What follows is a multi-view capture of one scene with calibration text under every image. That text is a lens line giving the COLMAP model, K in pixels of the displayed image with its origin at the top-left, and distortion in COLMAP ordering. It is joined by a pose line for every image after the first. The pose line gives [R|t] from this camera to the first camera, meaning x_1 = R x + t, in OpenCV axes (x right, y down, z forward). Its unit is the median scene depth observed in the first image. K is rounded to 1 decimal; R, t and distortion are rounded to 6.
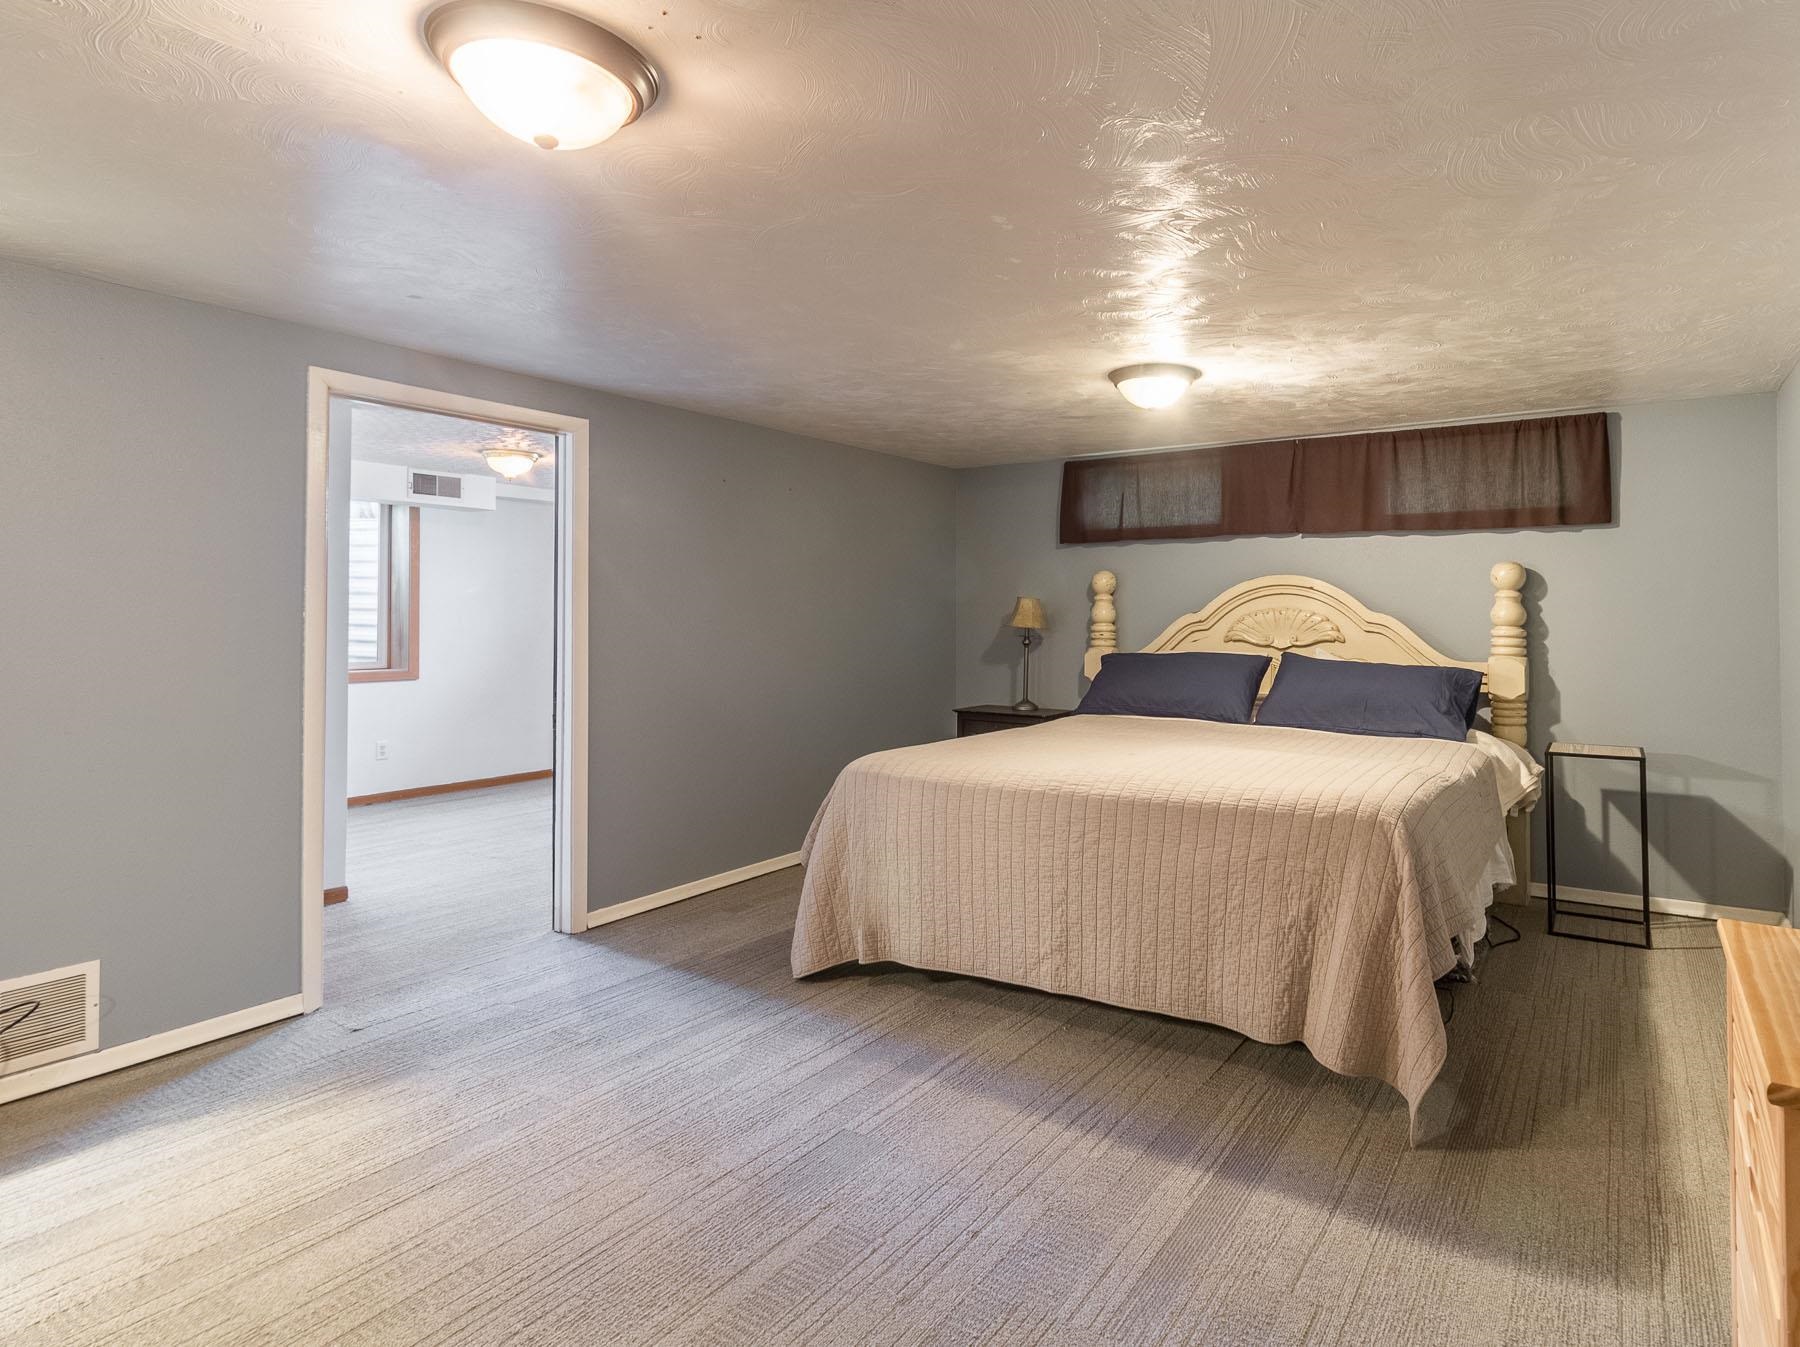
lens RADIAL K [[1004.3, 0, 942.0], [0, 1004.3, 595.3], [0, 0, 1]] dist [-0.000776, 0.000513]
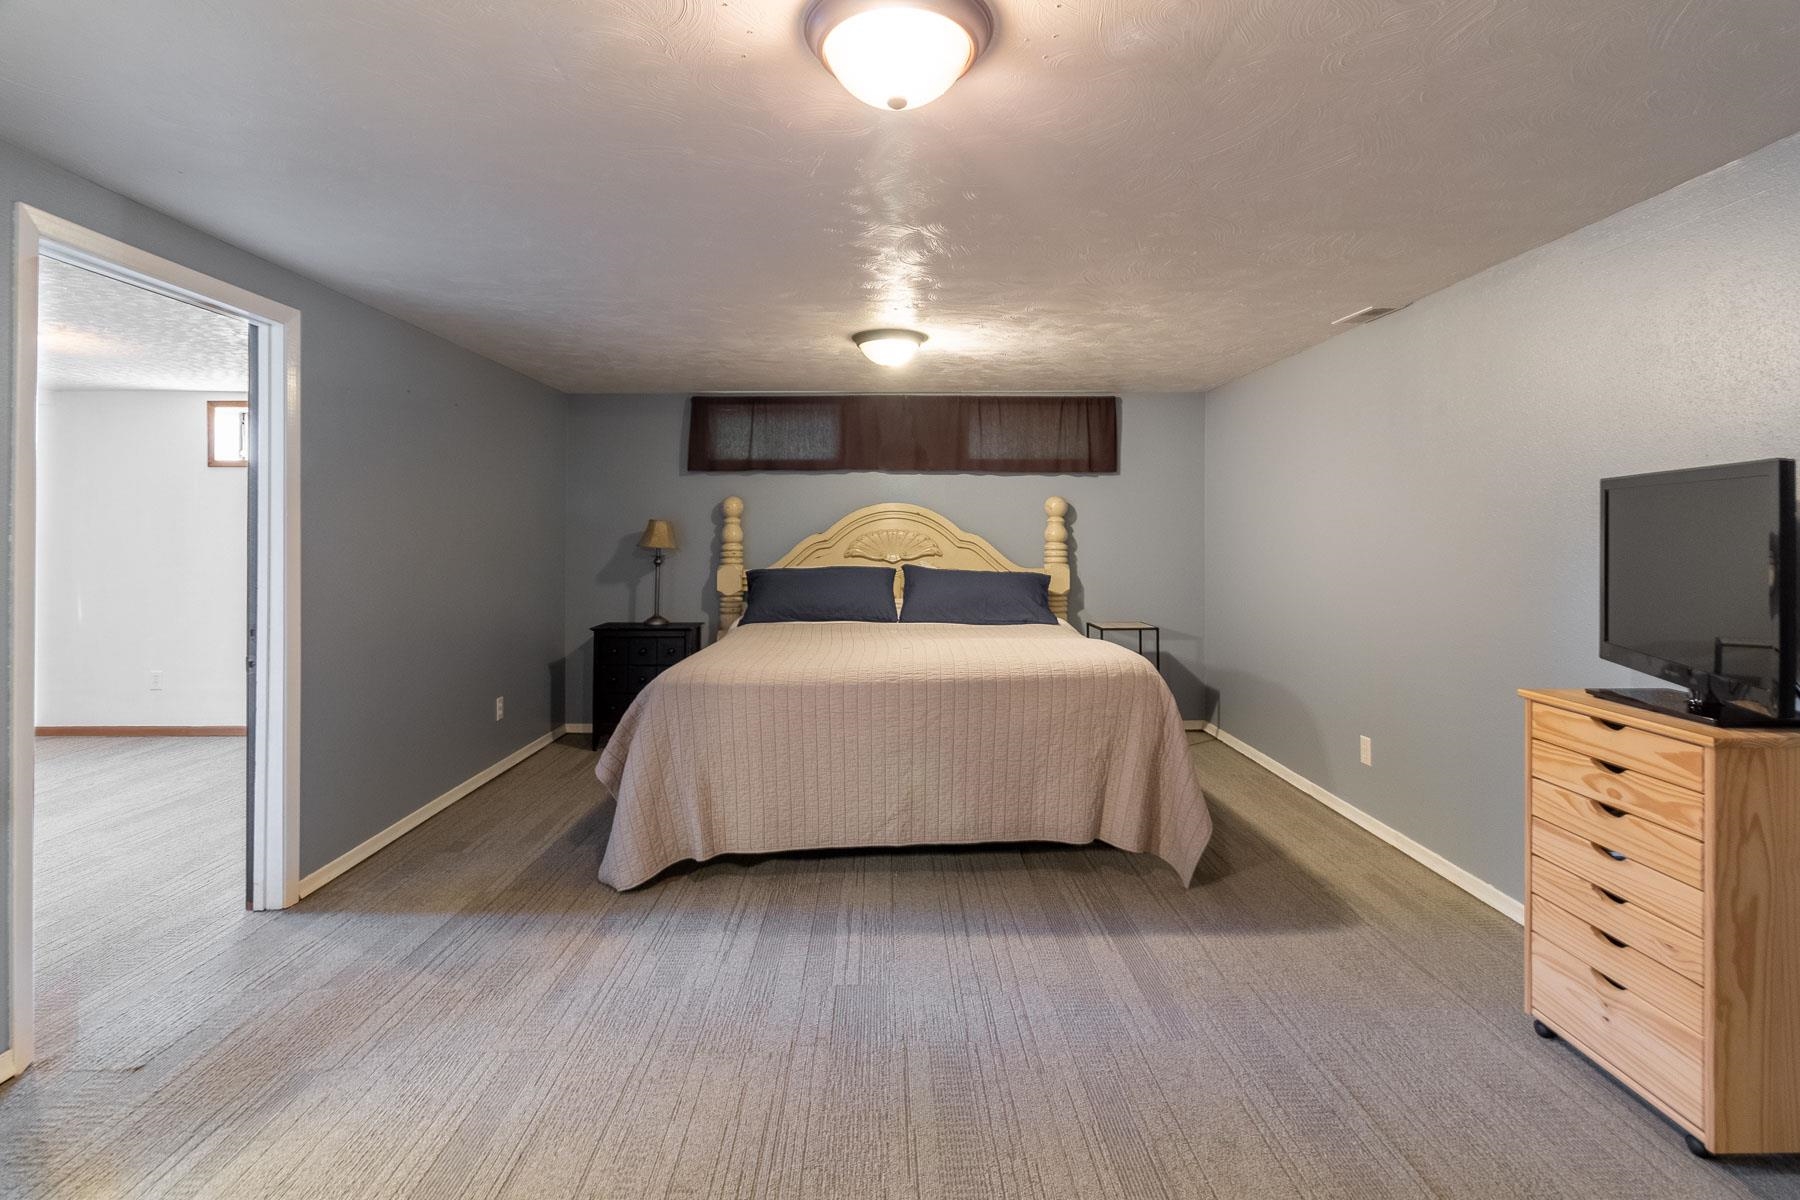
lens RADIAL K [[909.9, 0, 907.8], [0, 909.9, 536.1], [0, 0, 1]] dist [0.001511, 0.000394]
pose [[0.832262, -0.004217, 0.554366, -0.327955], [-0.006463, 0.999829, 0.017309, 0.001176], [-0.554345, -0.017989, 0.832093, 0.056655]]
